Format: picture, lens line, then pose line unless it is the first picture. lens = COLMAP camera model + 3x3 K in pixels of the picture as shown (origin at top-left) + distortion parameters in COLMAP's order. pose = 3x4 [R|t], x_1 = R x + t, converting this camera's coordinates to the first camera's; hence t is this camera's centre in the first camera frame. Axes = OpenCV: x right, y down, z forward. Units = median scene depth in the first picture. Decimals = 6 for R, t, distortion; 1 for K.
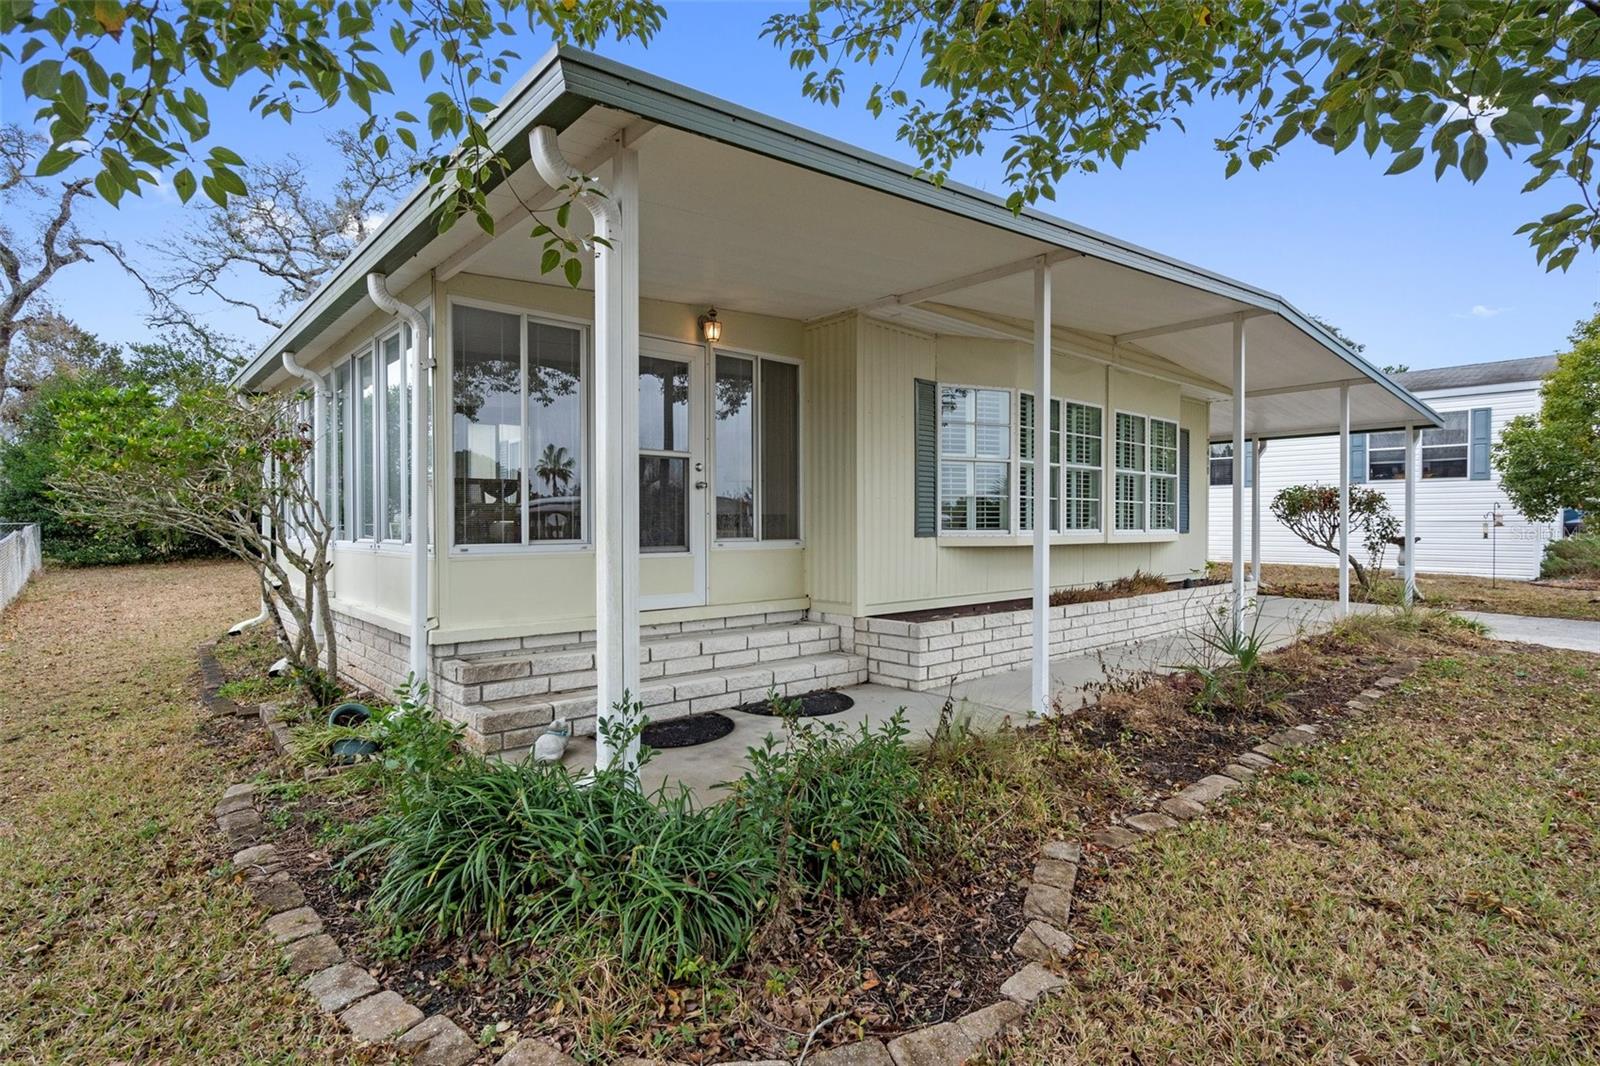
lens RADIAL K [[777.4, 0, 800.0], [0, 777.4, 533.0], [0, 0, 1]] dist [0.001931, 0.000573]
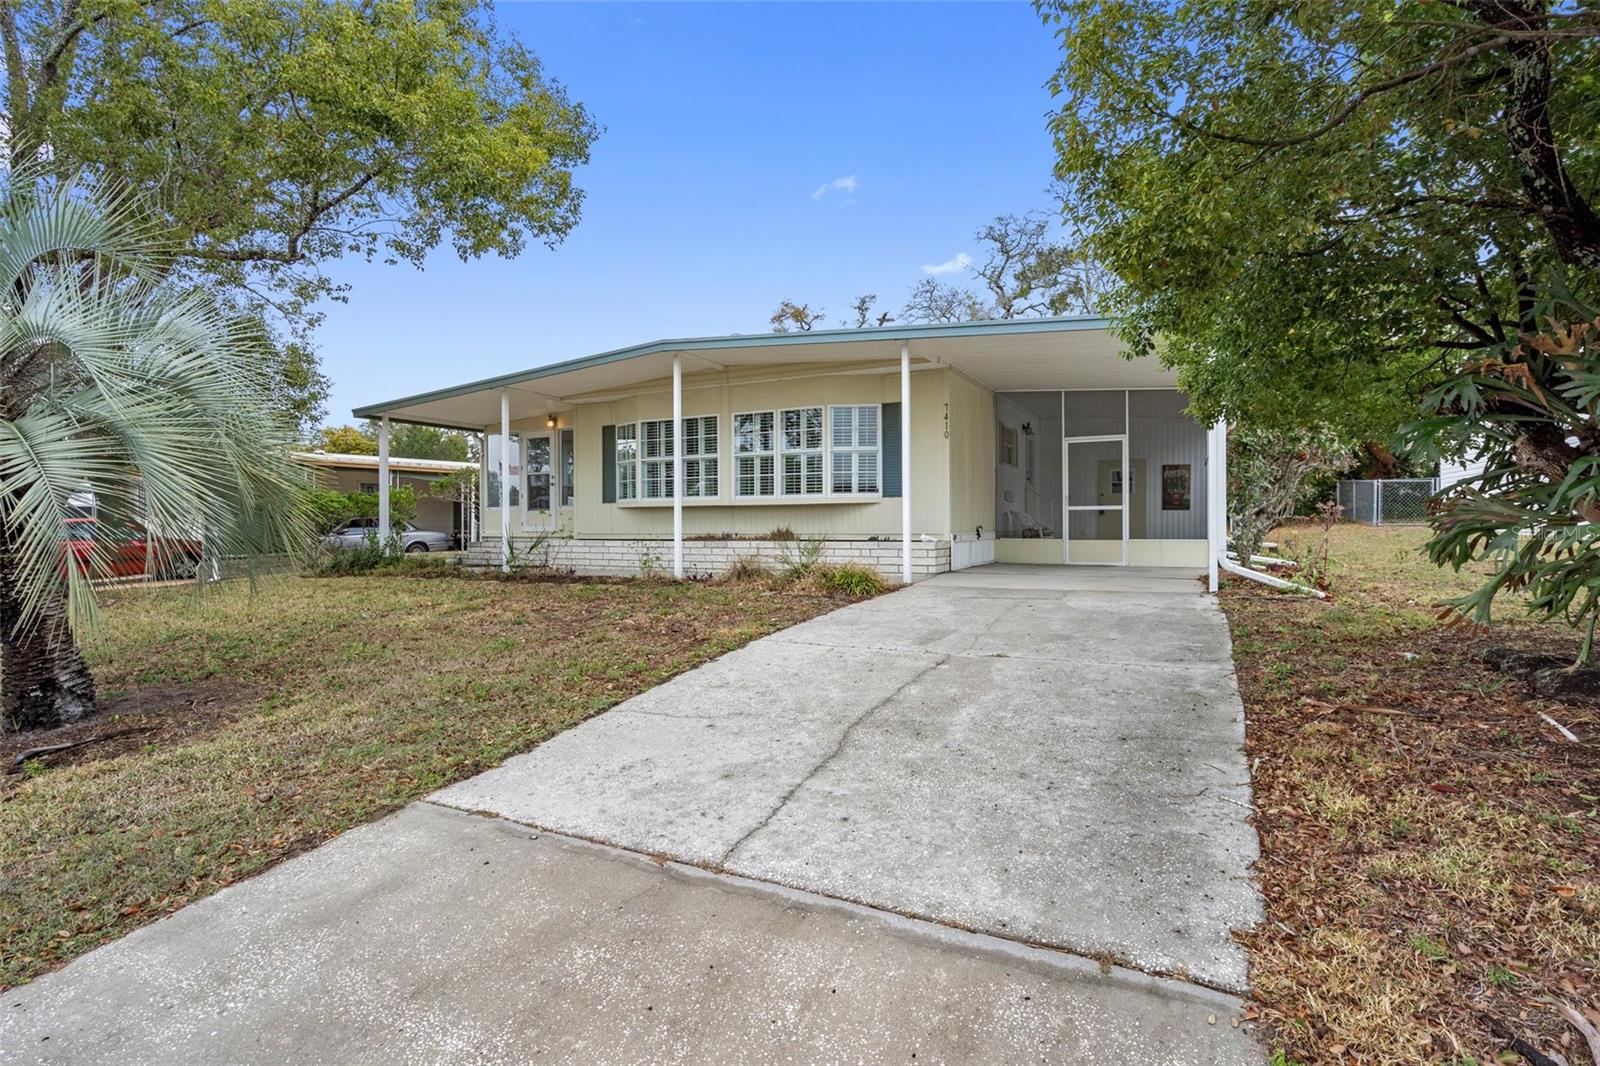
lens RADIAL K [[777.4, 0, 800.0], [0, 777.4, 533.0], [0, 0, 1]] dist [0.001931, 0.000573]
pose [[0.349663, 0.008412, -0.936838, 1.929831], [-0.012021, 0.999918, 0.004492, 0.060547], [0.936798, 0.009691, 0.349735, 0.631701]]
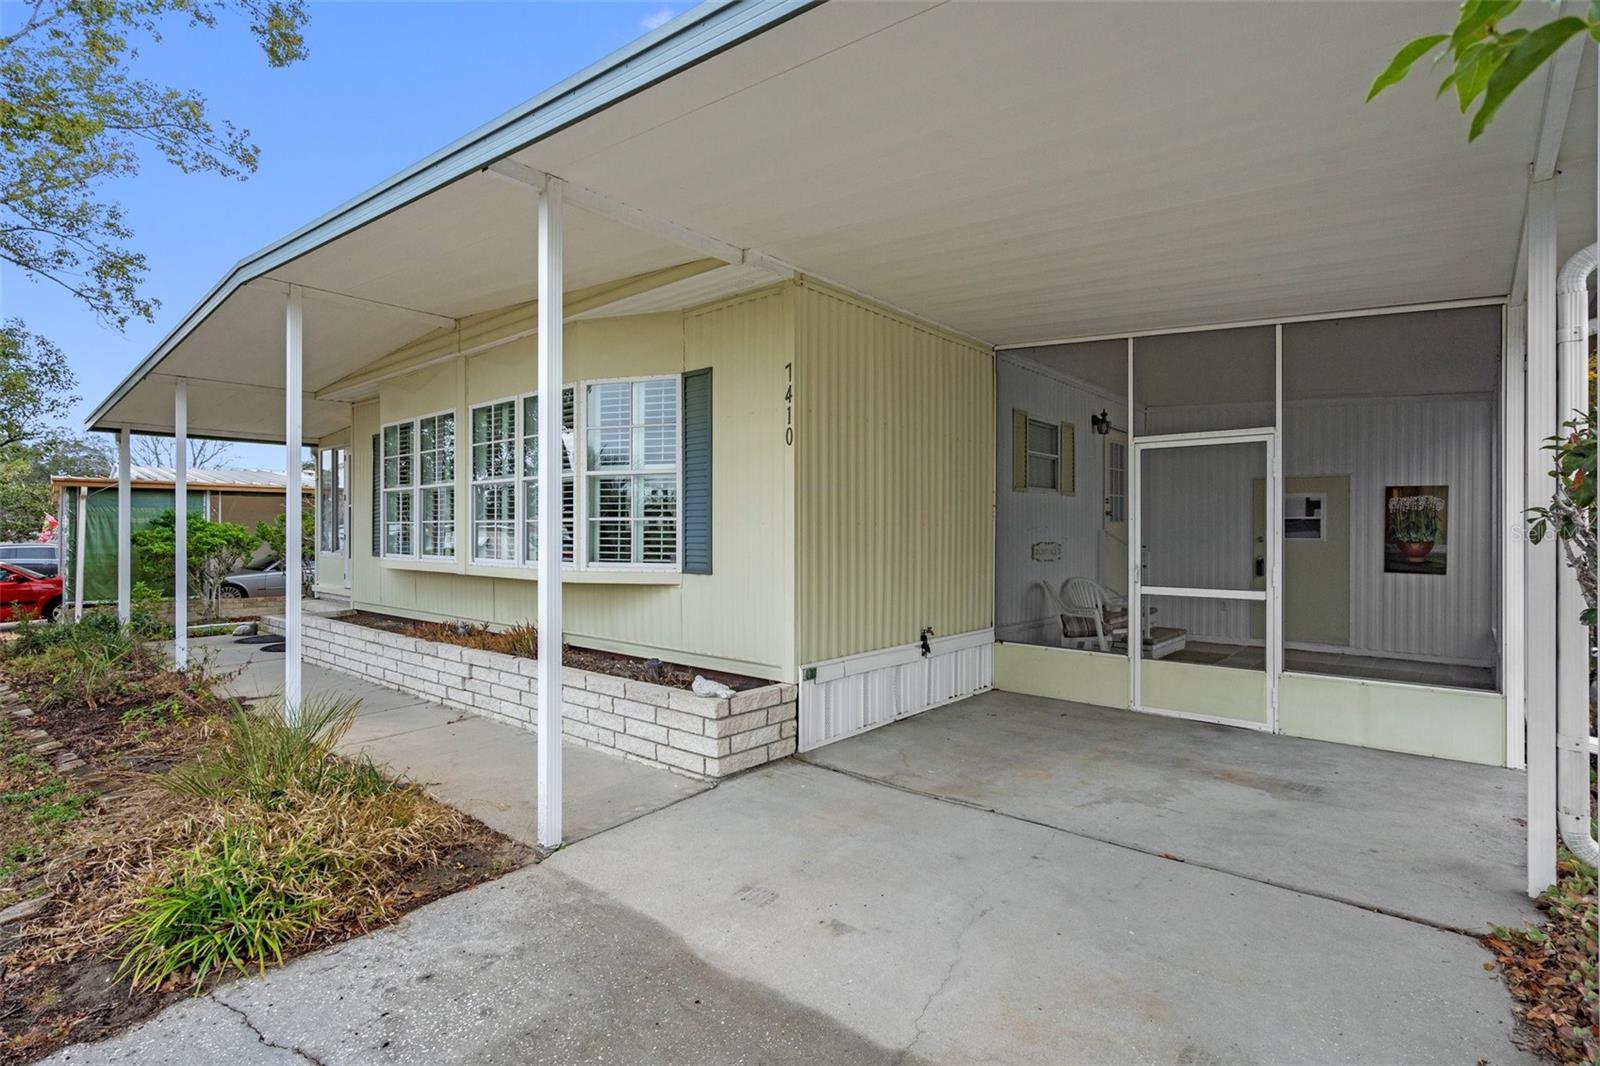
lens RADIAL K [[777.4, 0, 800.0], [0, 777.4, 533.0], [0, 0, 1]] dist [0.001931, 0.000573]
pose [[0.129663, 0.000588, -0.991558, 1.286933], [-0.019708, 0.999804, -0.001985, -0.040523], [0.991362, 0.019799, 0.129649, 1.319333]]
